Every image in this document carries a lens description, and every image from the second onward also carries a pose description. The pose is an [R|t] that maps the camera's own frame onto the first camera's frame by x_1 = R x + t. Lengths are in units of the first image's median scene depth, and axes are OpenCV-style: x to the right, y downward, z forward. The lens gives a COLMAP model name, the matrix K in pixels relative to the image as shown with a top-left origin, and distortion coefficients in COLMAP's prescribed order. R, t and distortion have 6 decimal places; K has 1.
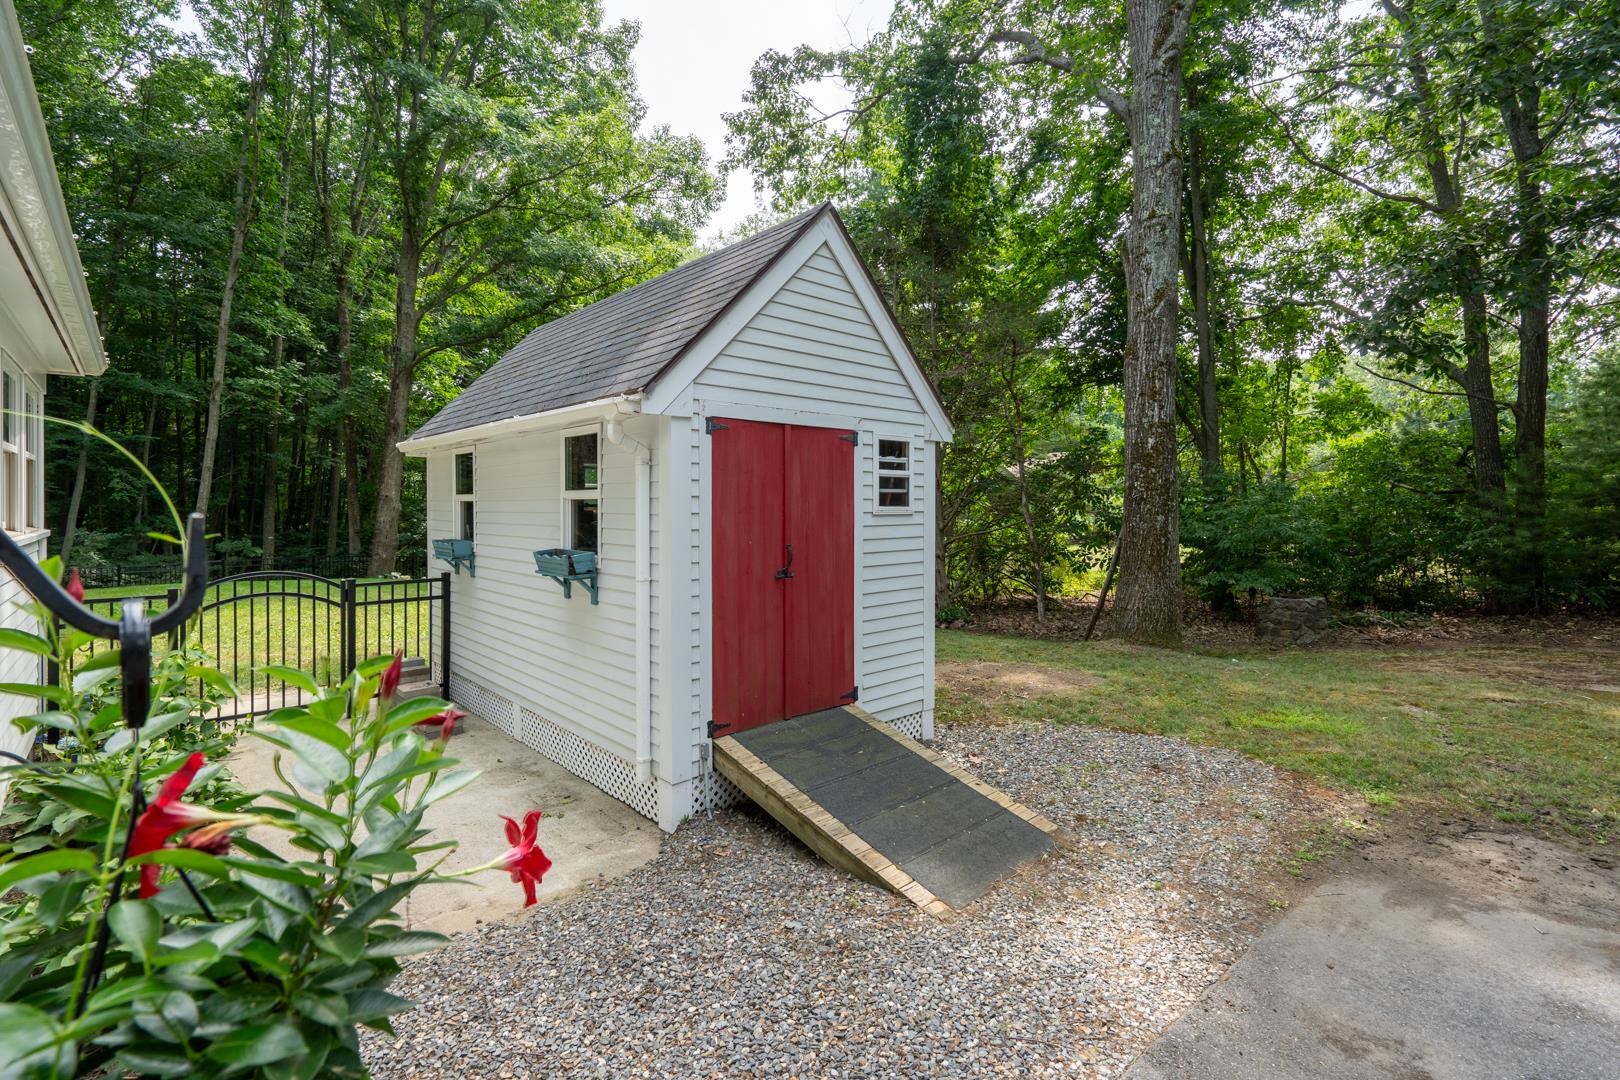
lens RADIAL K [[735.2, 0, 824.5], [0, 735.2, 506.9], [0, 0, 1]] dist [-0.004034, 0.002138]
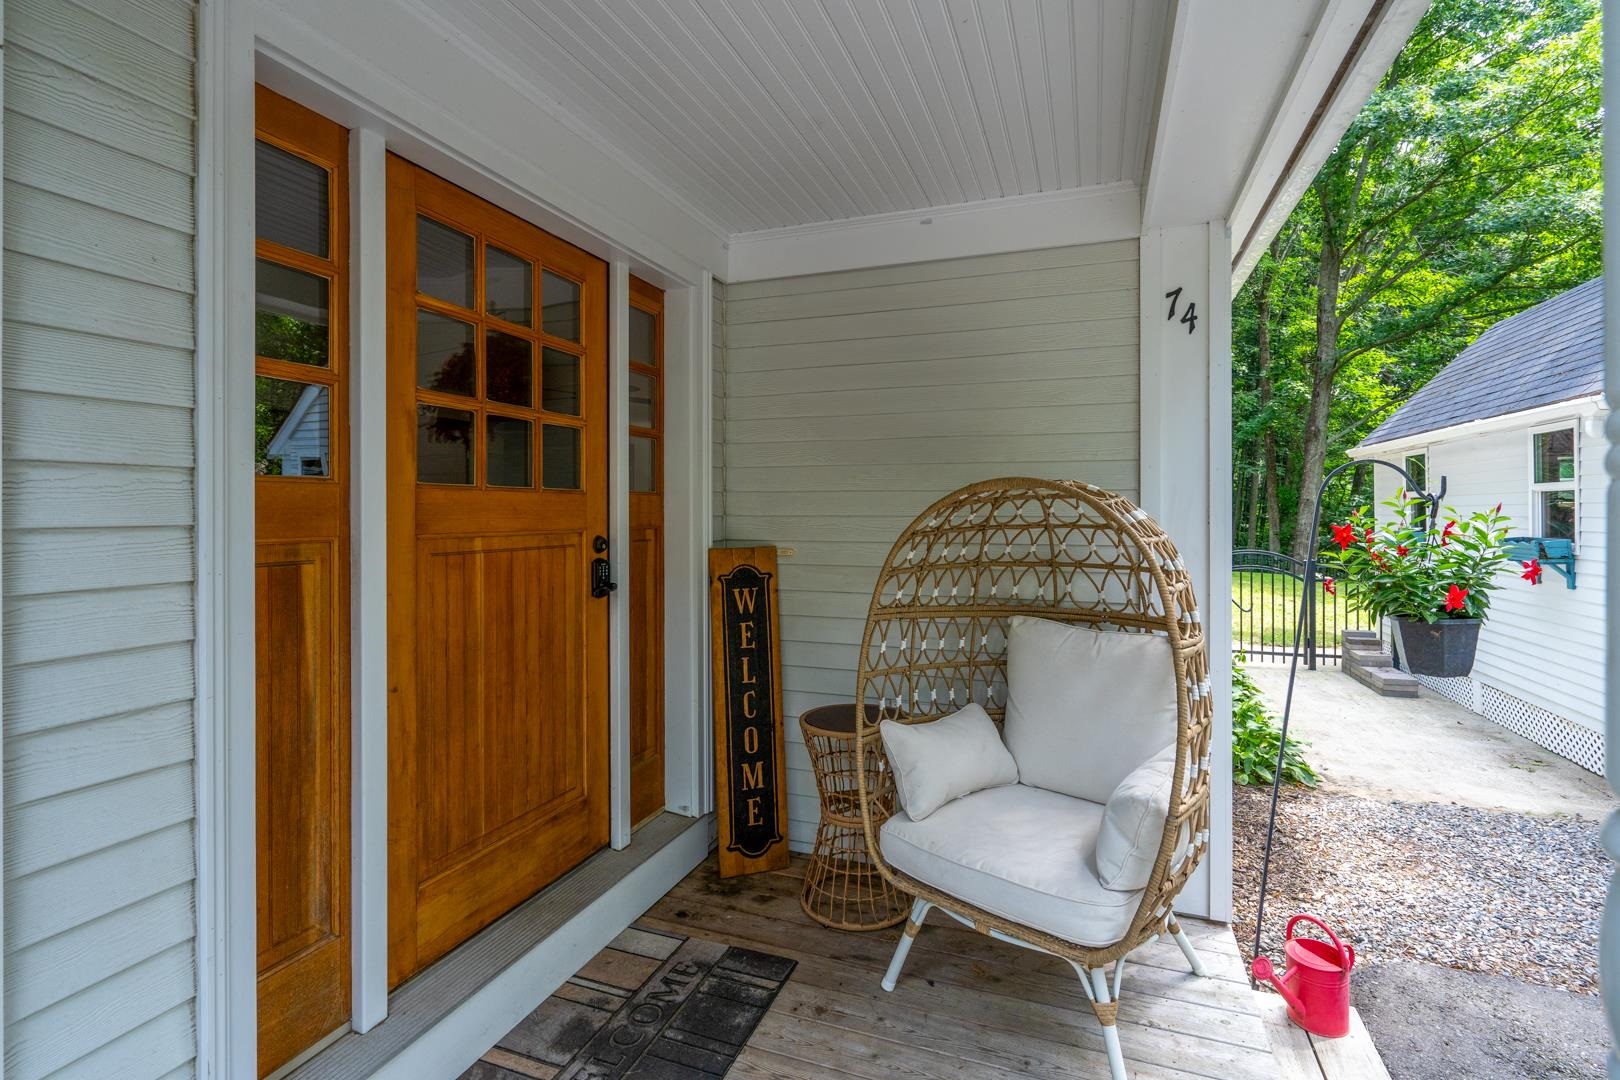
lens RADIAL K [[735.2, 0, 825.3], [0, 735.2, 512.0], [0, 0, 1]] dist [-0.004034, 0.002138]
pose [[0.452113, -0.004814, -0.891948, 0.034726], [0.004183, 0.999986, -0.003277, 0.004738], [0.891951, -0.002250, 0.452127, -0.104819]]
